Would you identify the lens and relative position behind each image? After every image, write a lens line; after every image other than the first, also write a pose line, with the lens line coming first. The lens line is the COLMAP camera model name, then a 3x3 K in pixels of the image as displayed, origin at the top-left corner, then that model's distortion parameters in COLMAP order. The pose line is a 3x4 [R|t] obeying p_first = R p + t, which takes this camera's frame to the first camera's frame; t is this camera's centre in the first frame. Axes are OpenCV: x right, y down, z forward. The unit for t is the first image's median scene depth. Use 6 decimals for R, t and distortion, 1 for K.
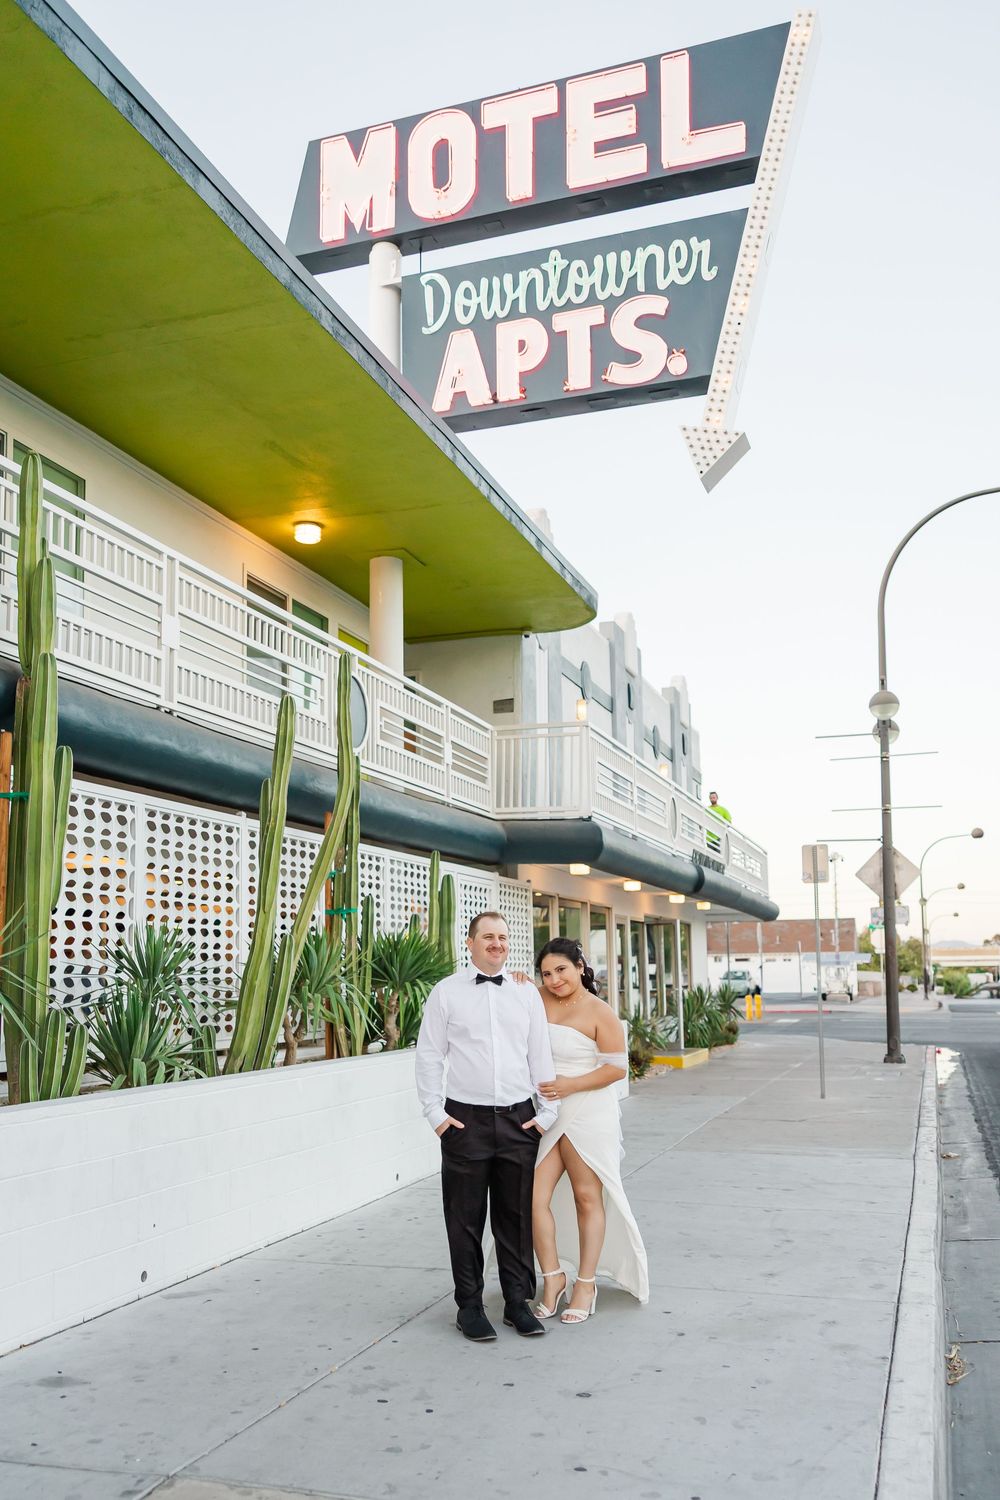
lens RADIAL K [[1233.5, 0, 530.9], [0, 1233.5, 797.9], [0, 0, 1]] dist [0.007125, 0.000166]
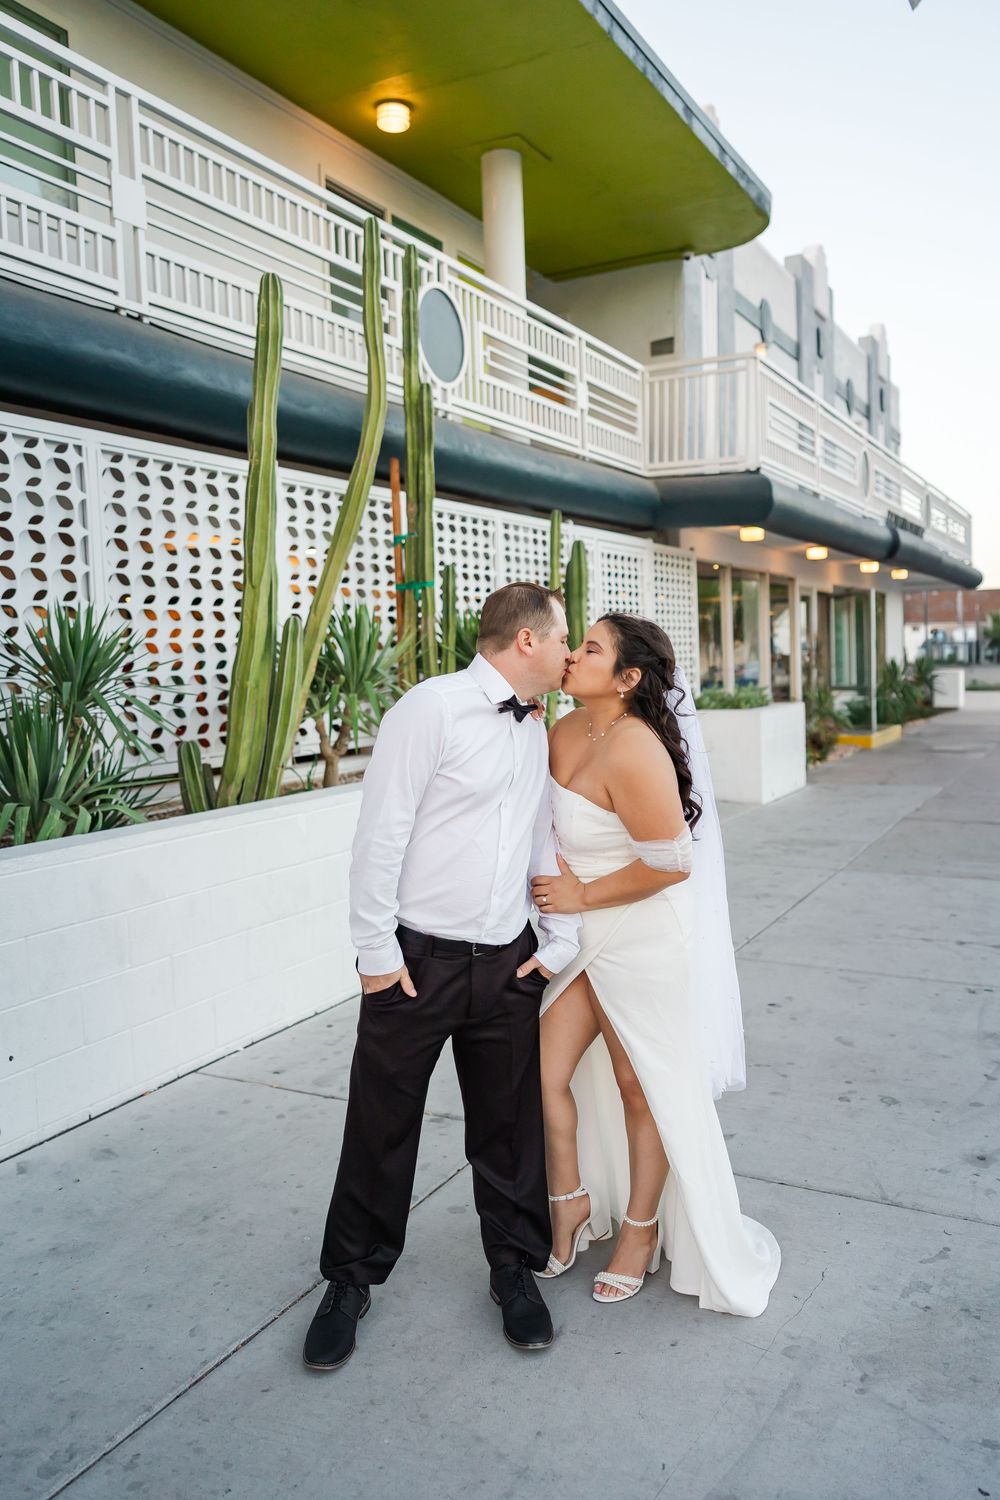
lens RADIAL K [[1172.3, 0, 527.4], [0, 1172.3, 718.1], [0, 0, 1]] dist [0.015633, 0.001649]
pose [[0.985508, -0.008233, -0.169427, 0.029043], [0.041856, 0.979739, 0.195857, 0.020279], [0.164382, -0.200110, 0.965885, 0.175368]]
